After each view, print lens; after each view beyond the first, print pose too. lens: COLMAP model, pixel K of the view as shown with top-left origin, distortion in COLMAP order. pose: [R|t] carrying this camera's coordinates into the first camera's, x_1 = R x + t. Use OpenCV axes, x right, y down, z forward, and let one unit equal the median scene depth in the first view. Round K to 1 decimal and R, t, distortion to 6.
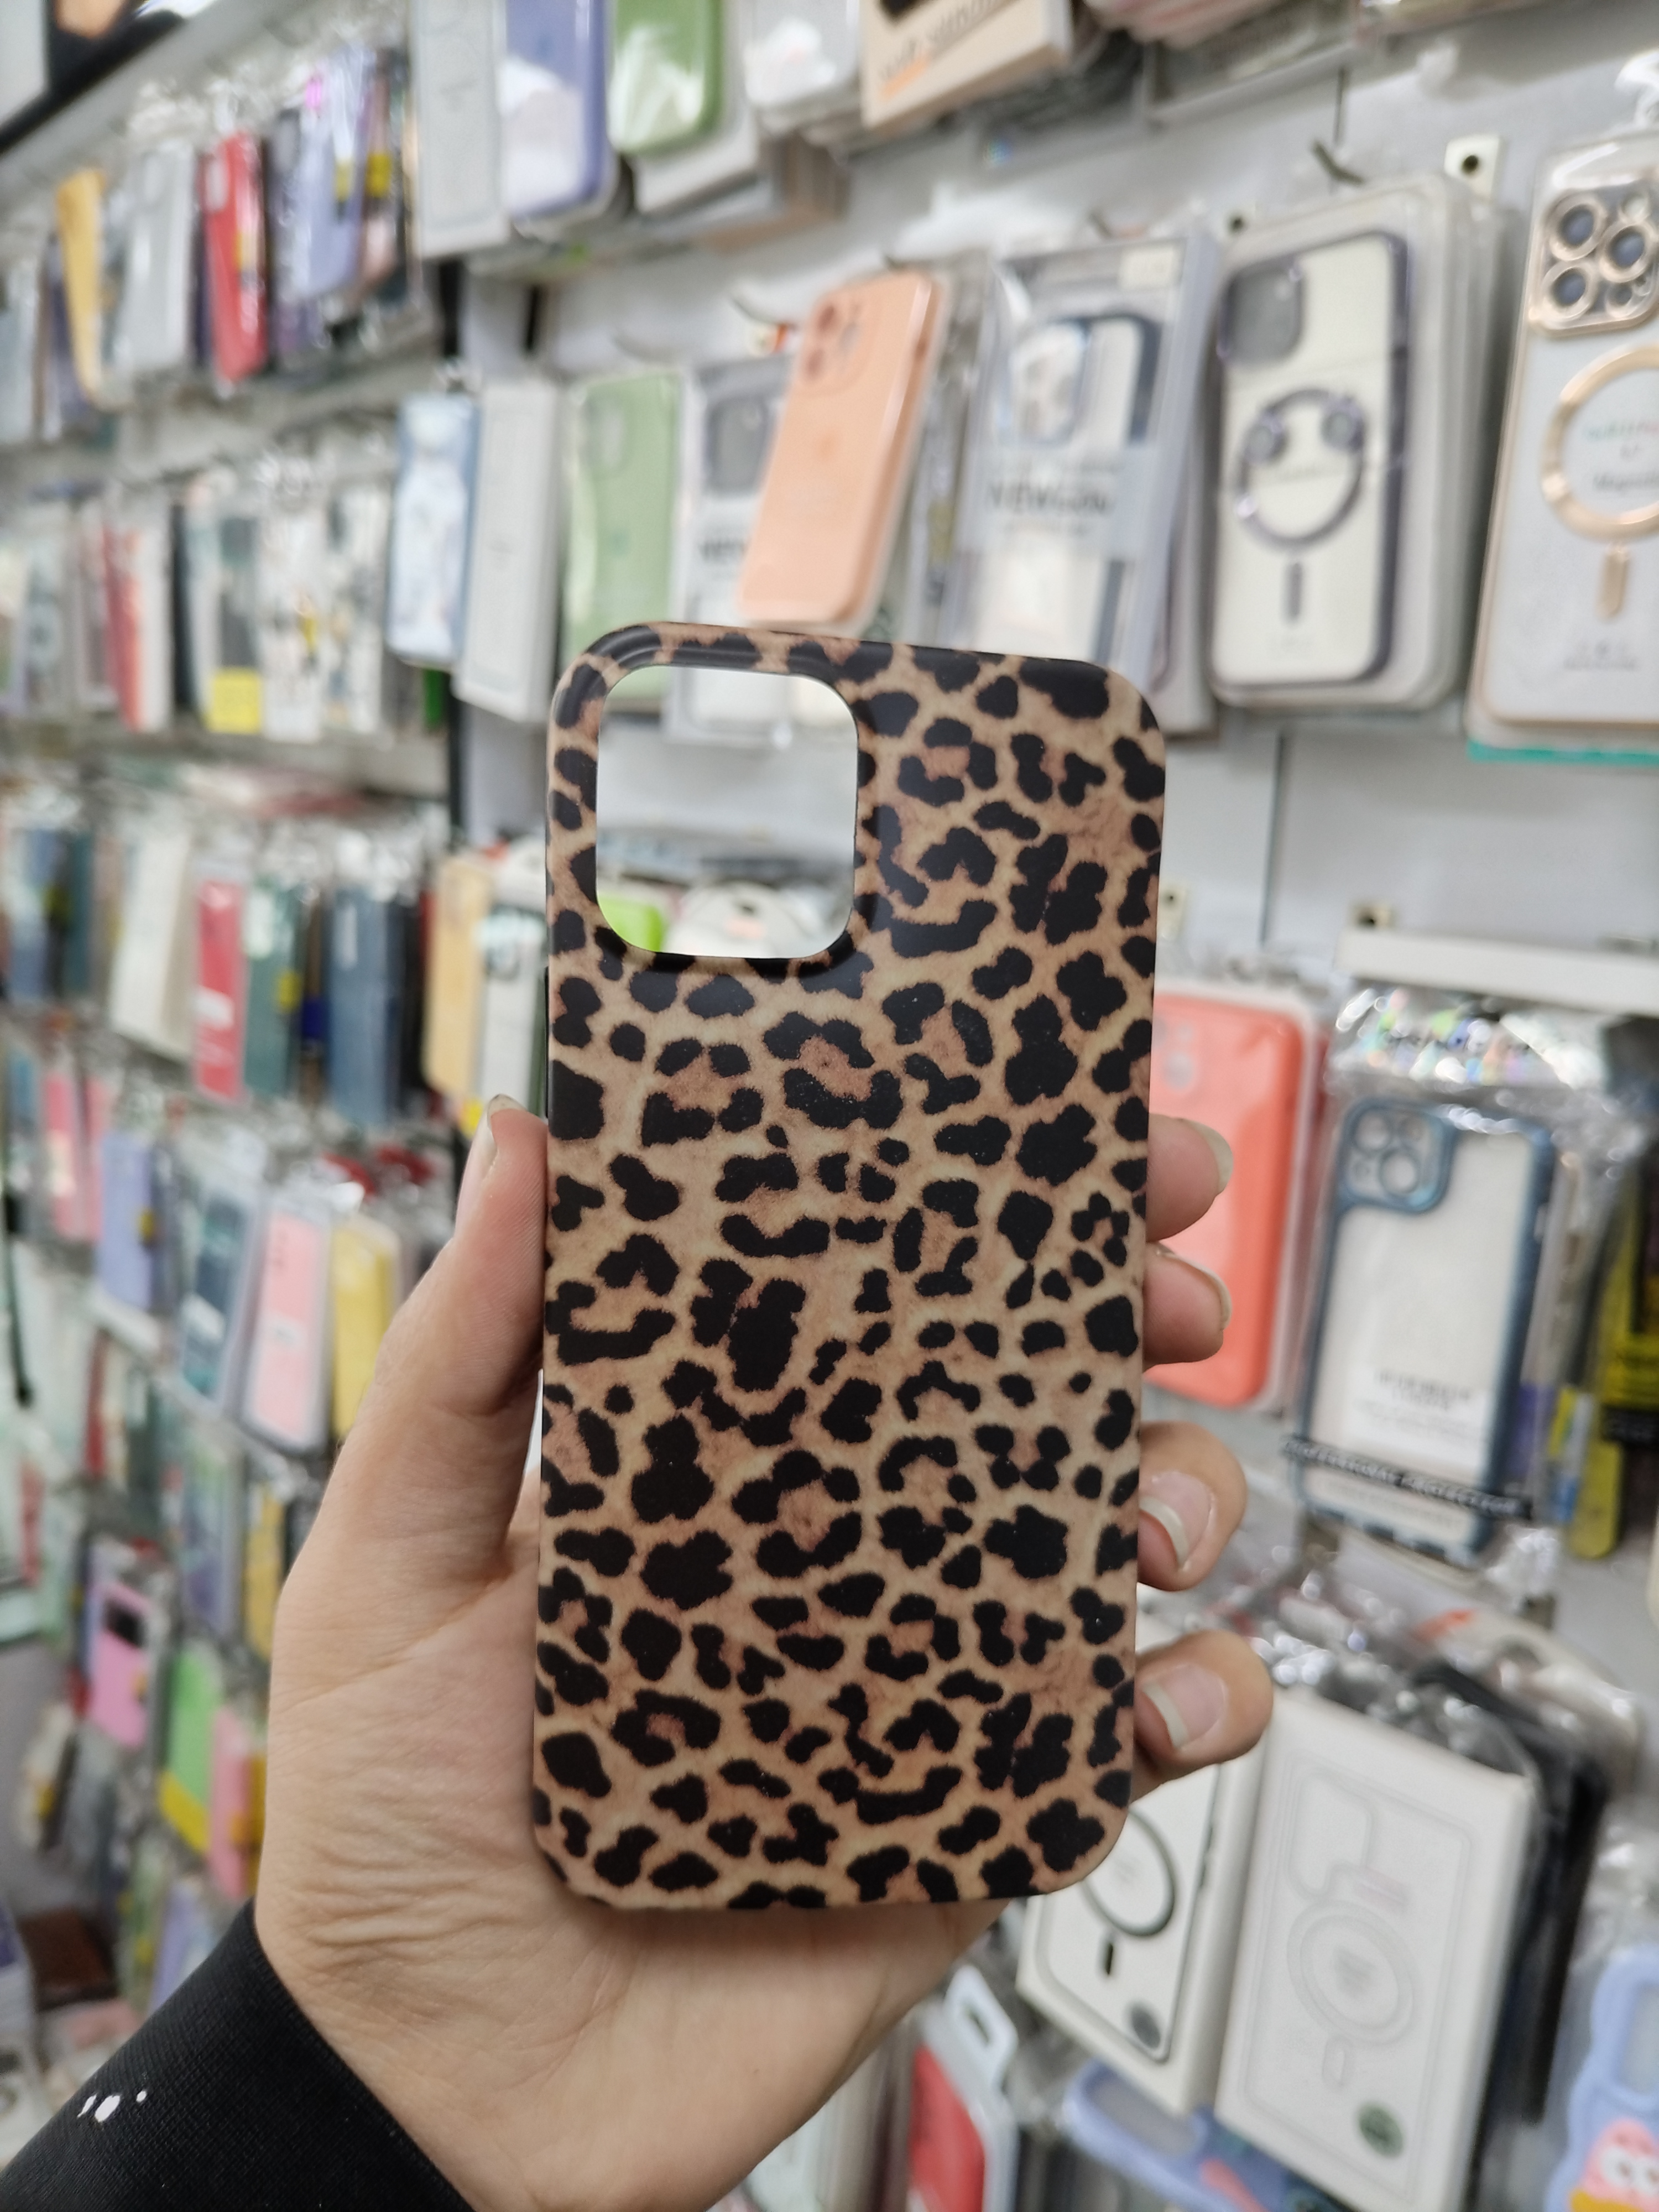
lens RADIAL K [[1702.0, 0, 826.6], [0, 1702.0, 1108.5], [0, 0, 1]] dist [-0.019466, -0.000471]
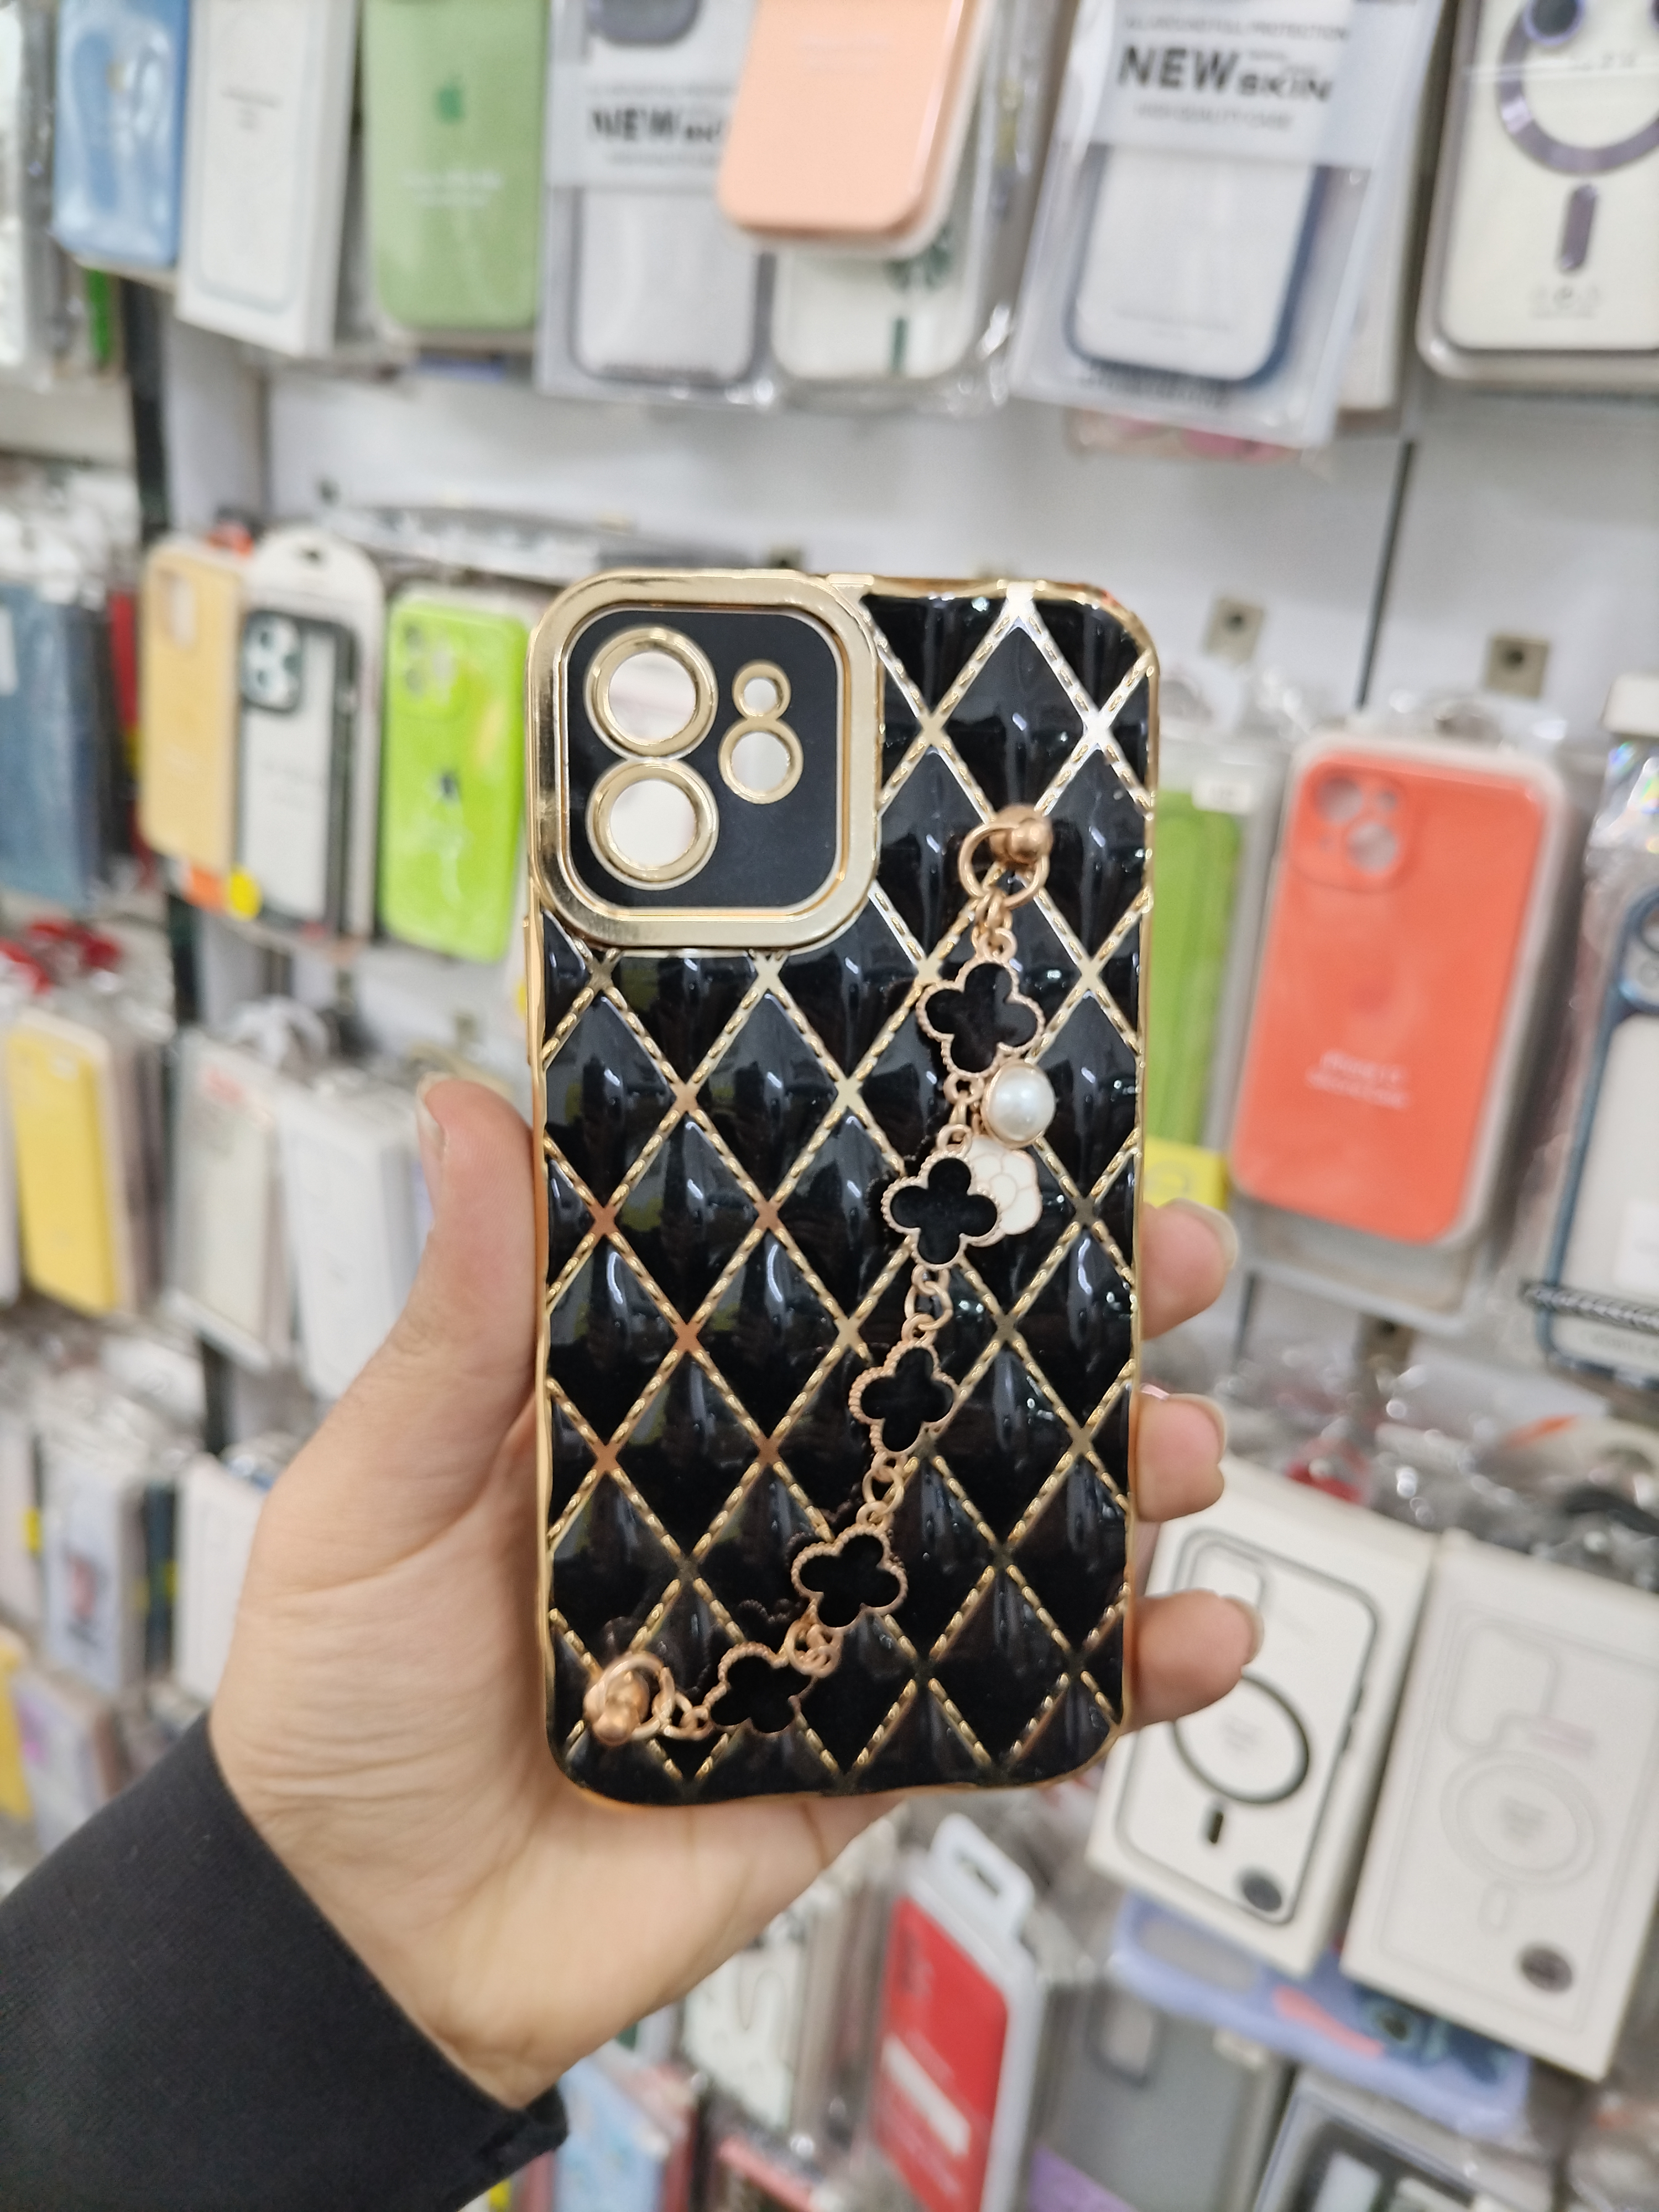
lens RADIAL K [[1712.6, 0, 829.5], [0, 1712.6, 1106.0], [0, 0, 1]] dist [-0.013372, -0.006510]
pose [[0.960389, -0.074926, 0.268402, -0.254777], [0.026166, 0.983166, 0.180830, -0.052086], [-0.277433, -0.166645, 0.946182, 0.257127]]
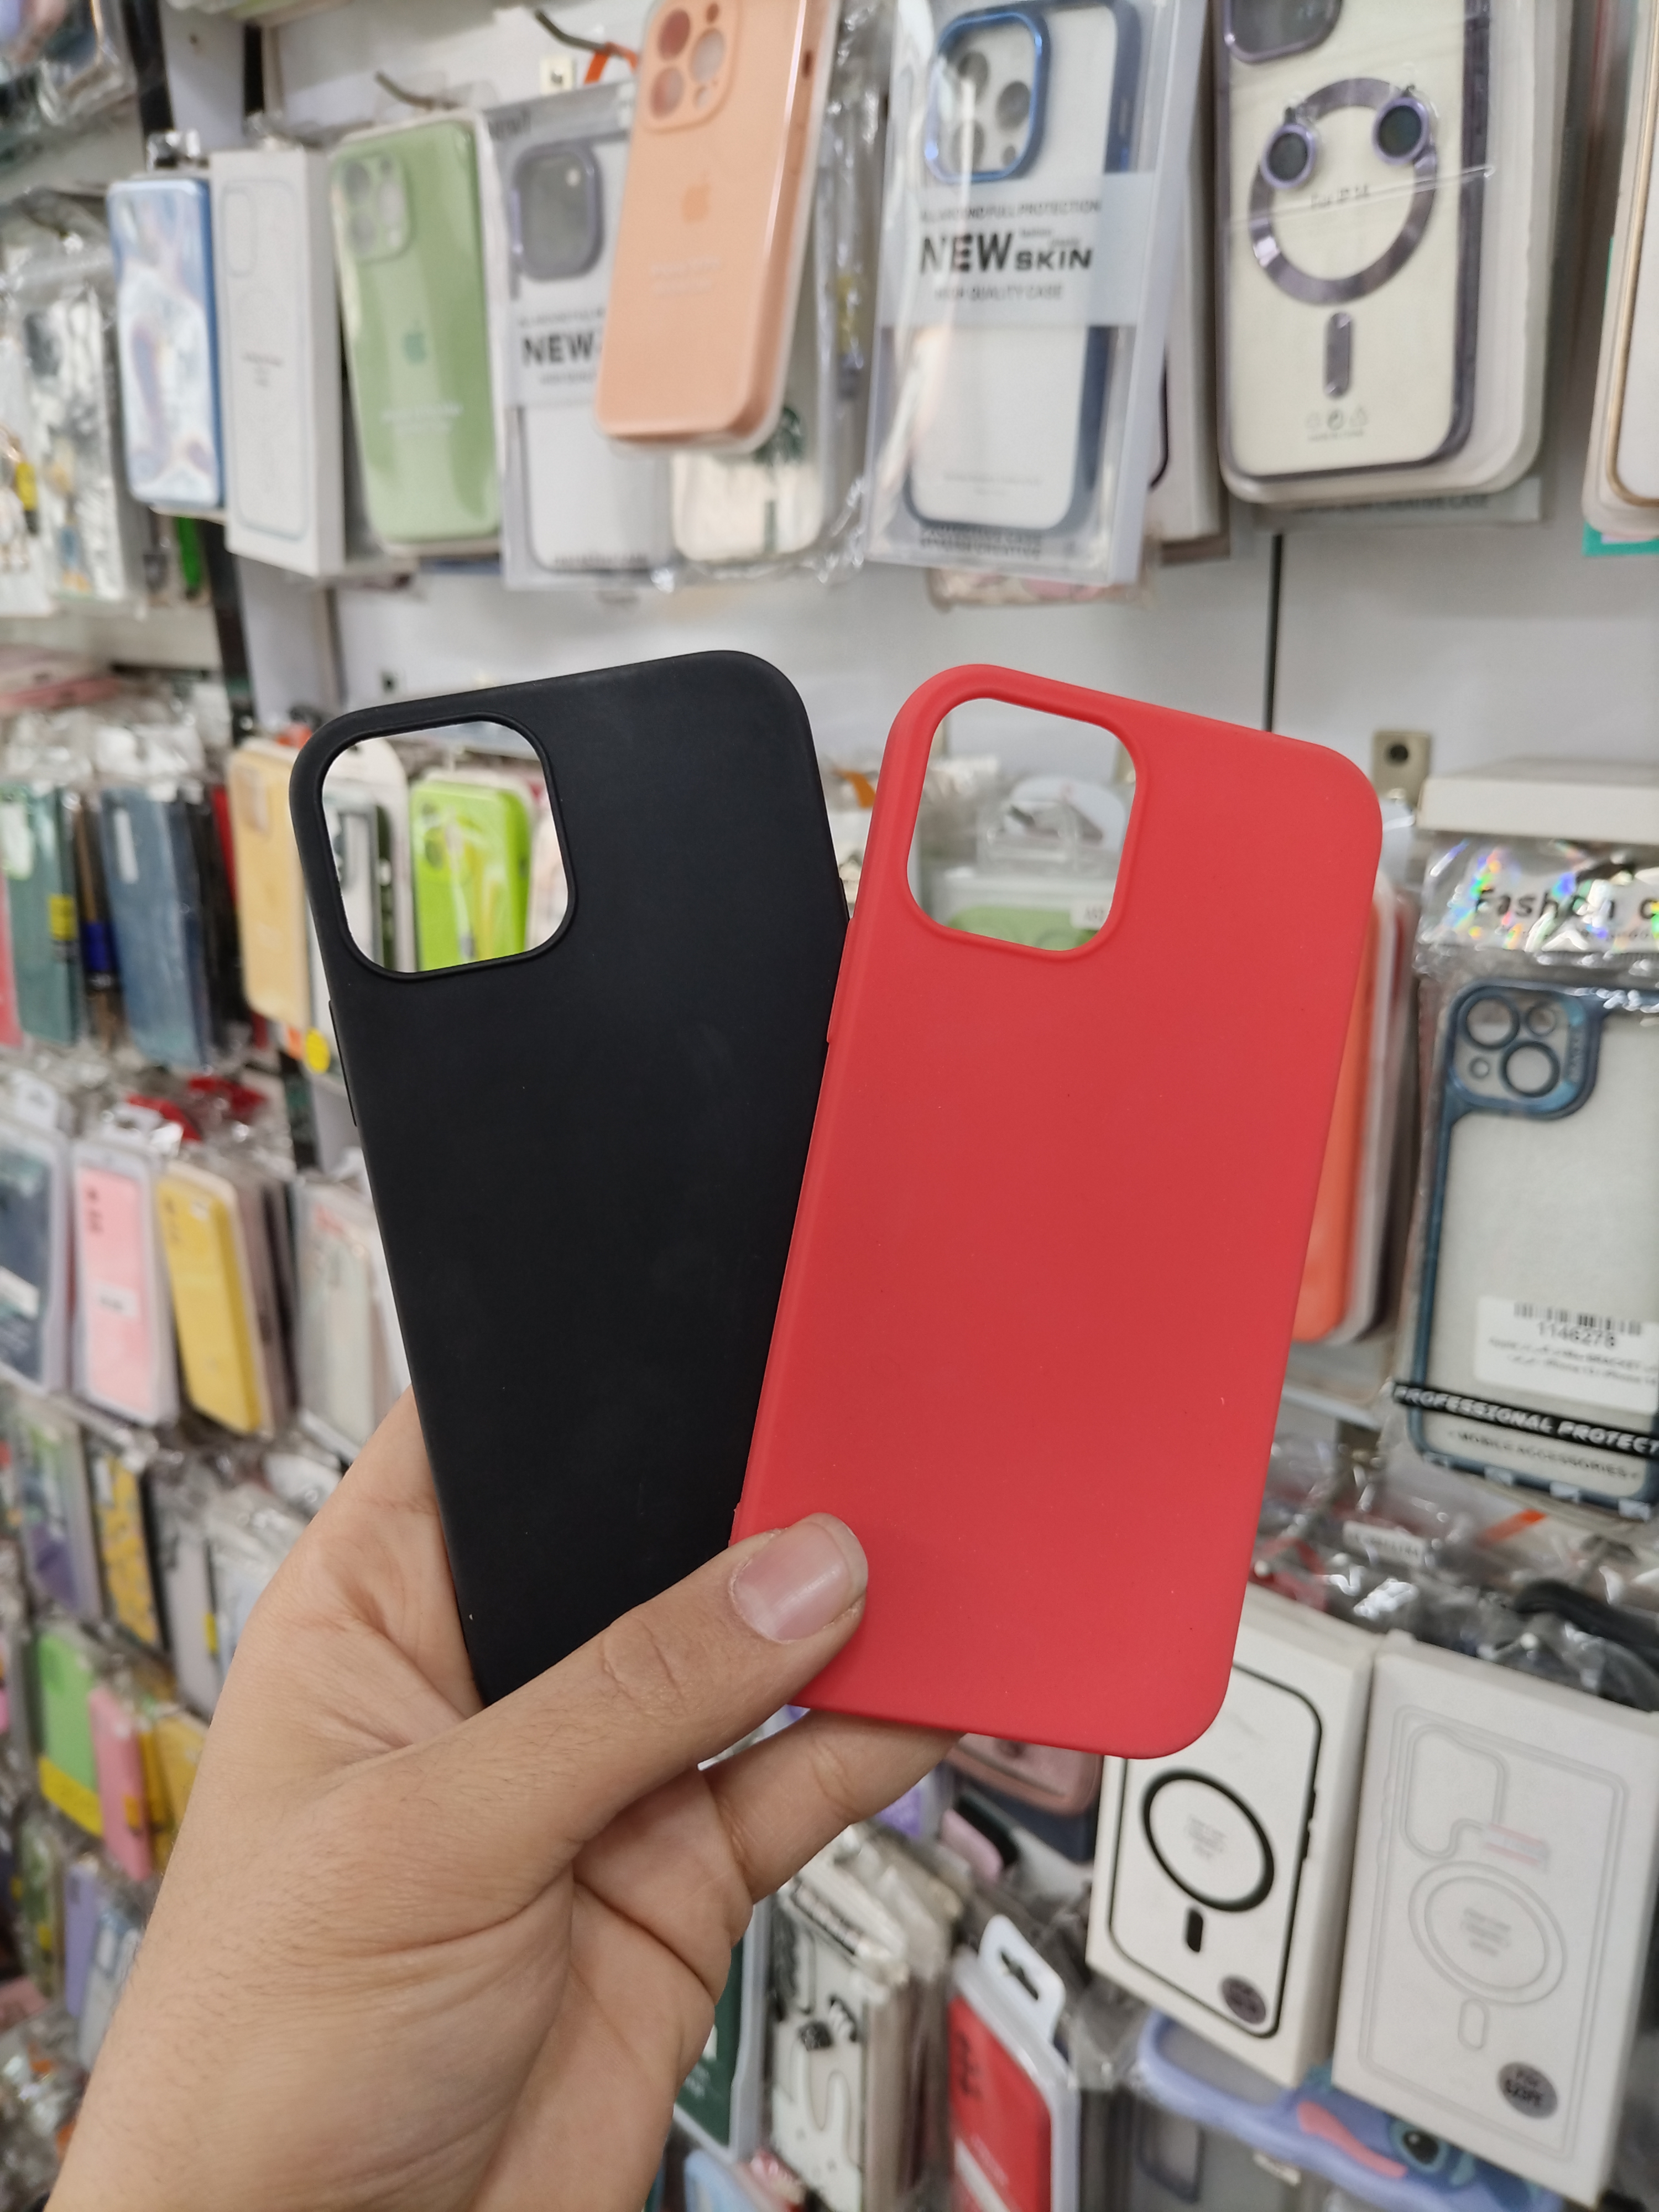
lens RADIAL K [[1684.3, 0, 823.5], [0, 1684.3, 1107.0], [0, 0, 1]] dist [-0.010976, -0.001614]
pose [[0.986522, -0.115213, 0.116194, -0.084917], [0.101558, 0.987890, 0.117297, -0.062495], [-0.128301, -0.103916, 0.986276, 0.186456]]
